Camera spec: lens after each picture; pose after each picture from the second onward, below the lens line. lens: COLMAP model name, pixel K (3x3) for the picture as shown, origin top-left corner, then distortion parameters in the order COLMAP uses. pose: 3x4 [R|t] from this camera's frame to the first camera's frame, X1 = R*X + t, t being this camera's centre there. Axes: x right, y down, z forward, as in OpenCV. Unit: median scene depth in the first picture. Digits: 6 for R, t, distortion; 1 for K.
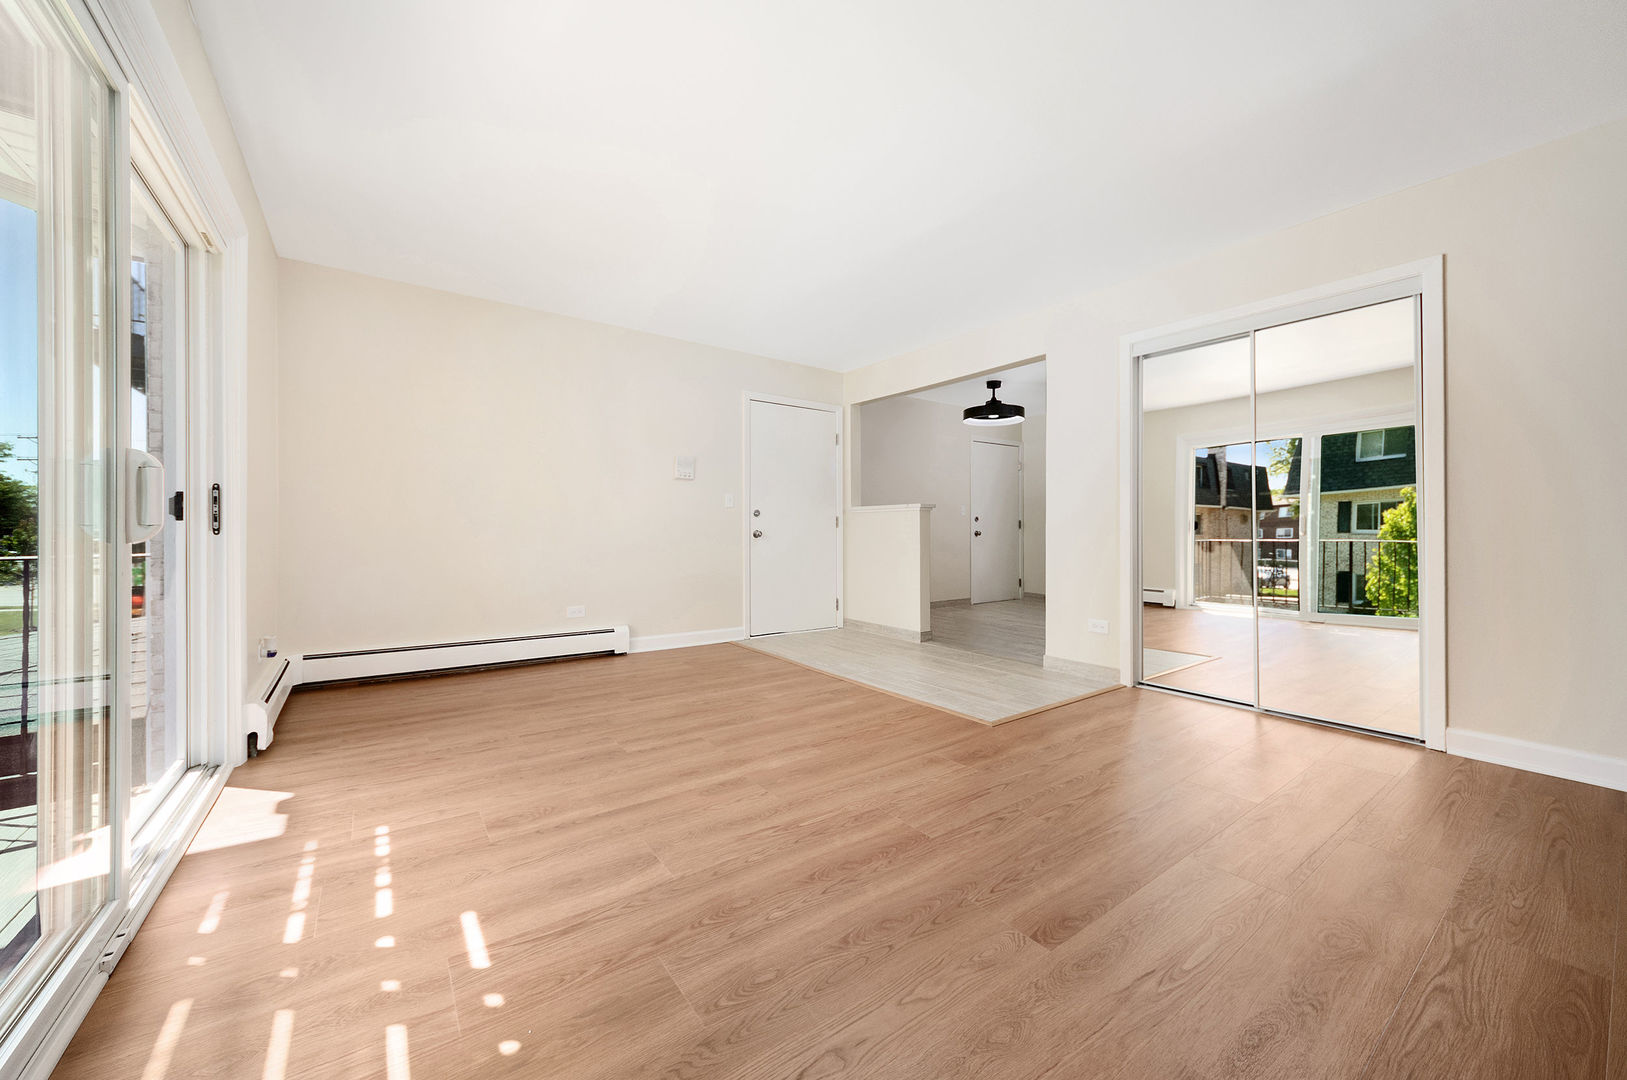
lens RADIAL K [[580.5, 0, 819.8], [0, 580.5, 531.0], [0, 0, 1]] dist [-0.014918, 0.000036]
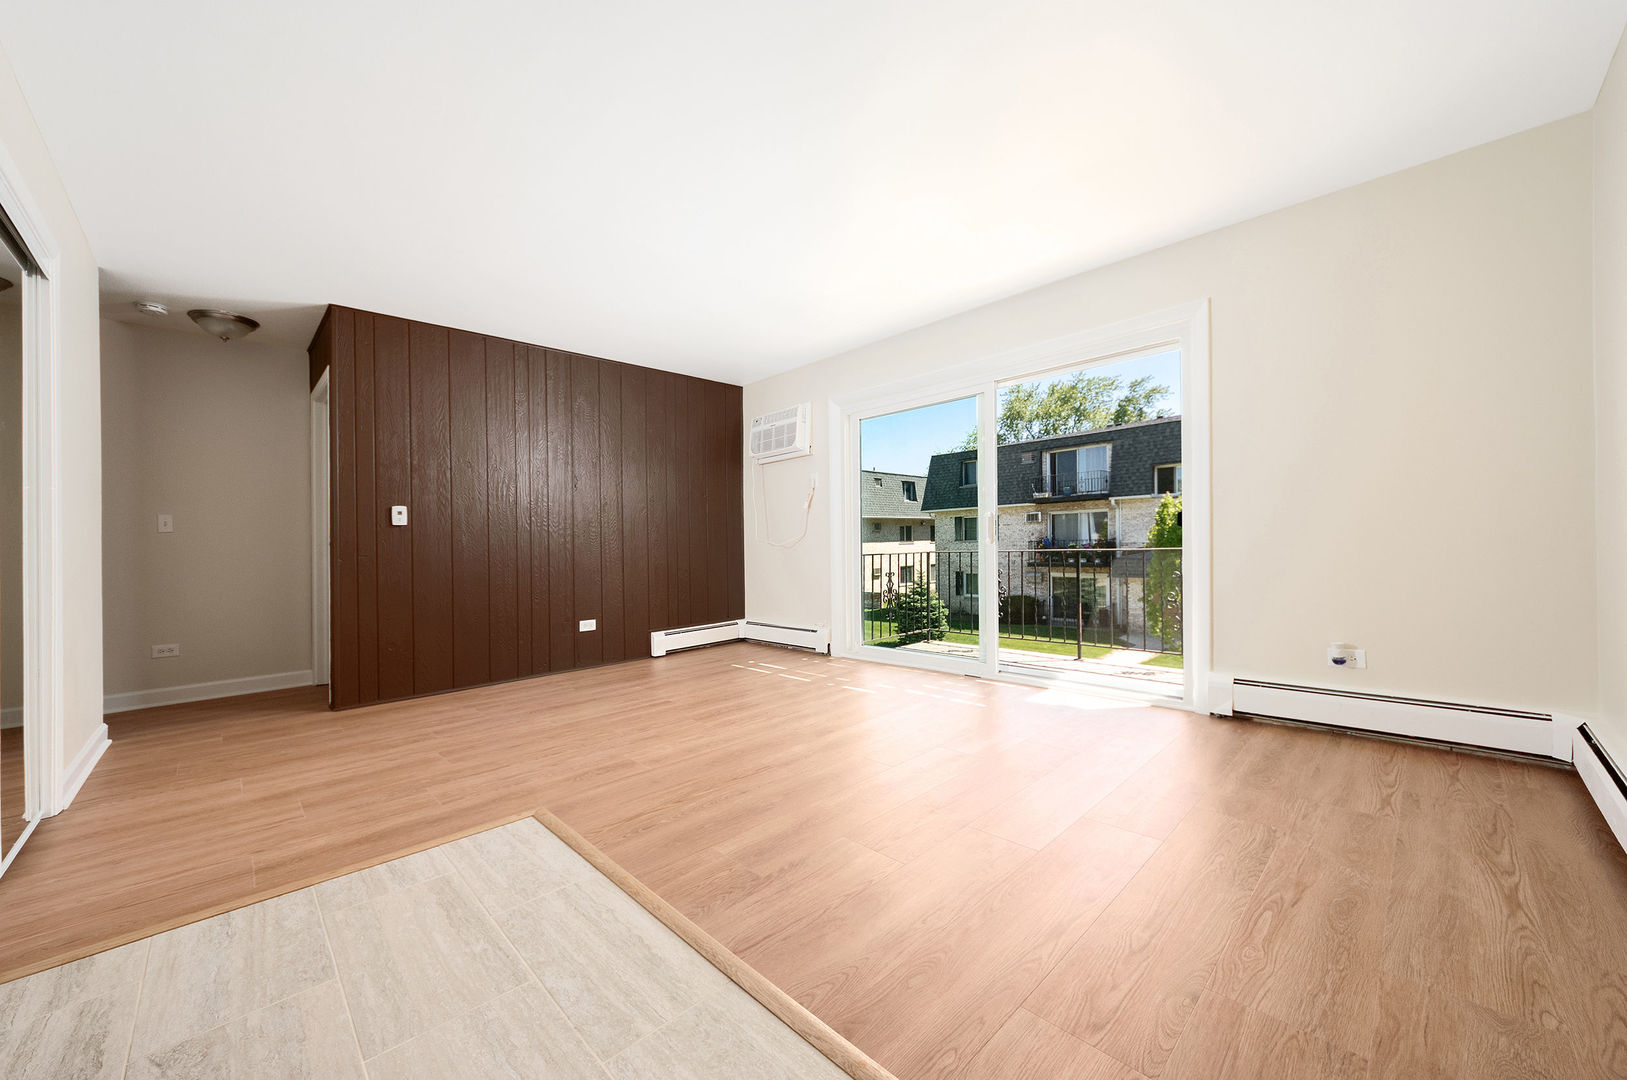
lens RADIAL K [[592.8, 0, 807.4], [0, 592.8, 546.7], [0, 0, 1]] dist [0.009796, 0.000086]
pose [[-0.990895, 0.021259, -0.132951, 0.060747], [0.021154, 0.999774, 0.002195, -0.002999], [0.132967, -0.000637, -0.991120, 2.431489]]
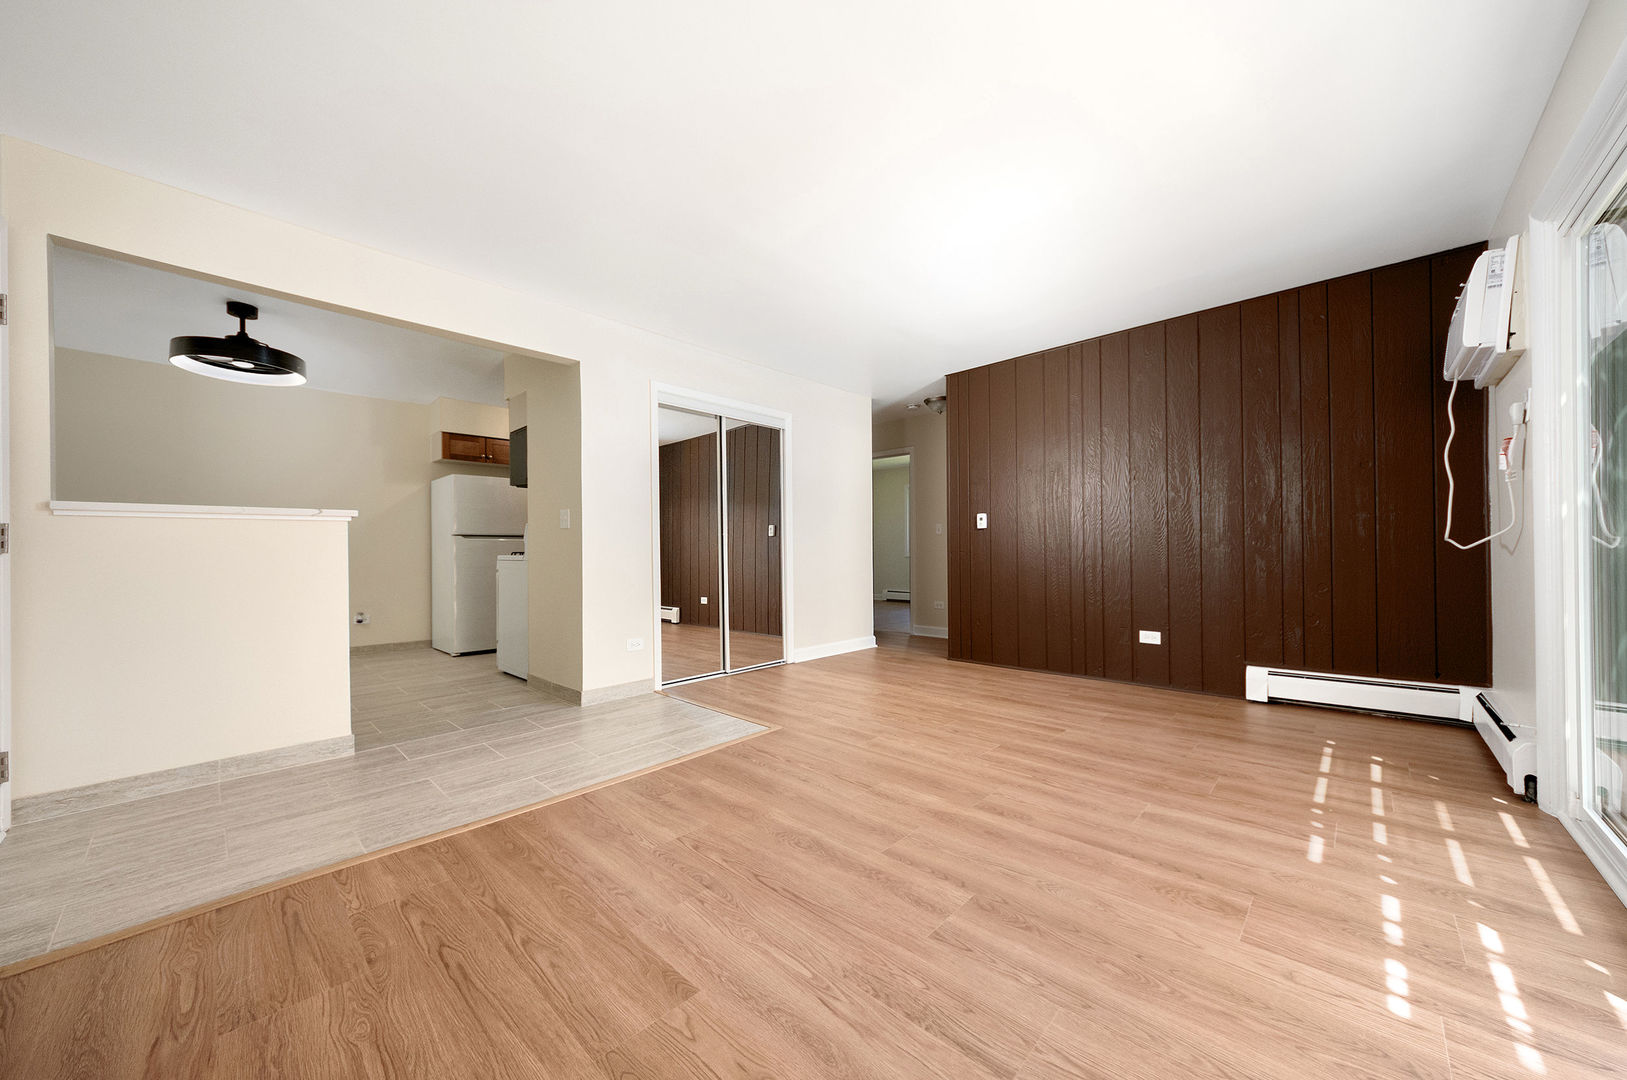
lens RADIAL K [[592.8, 0, 807.4], [0, 592.8, 546.7], [0, 0, 1]] dist [0.009796, 0.000086]
pose [[-0.166667, 0.006229, 0.985993, -1.139819], [0.008565, 0.999951, -0.004870, -0.014217], [-0.985976, 0.007634, -0.166713, 1.520307]]
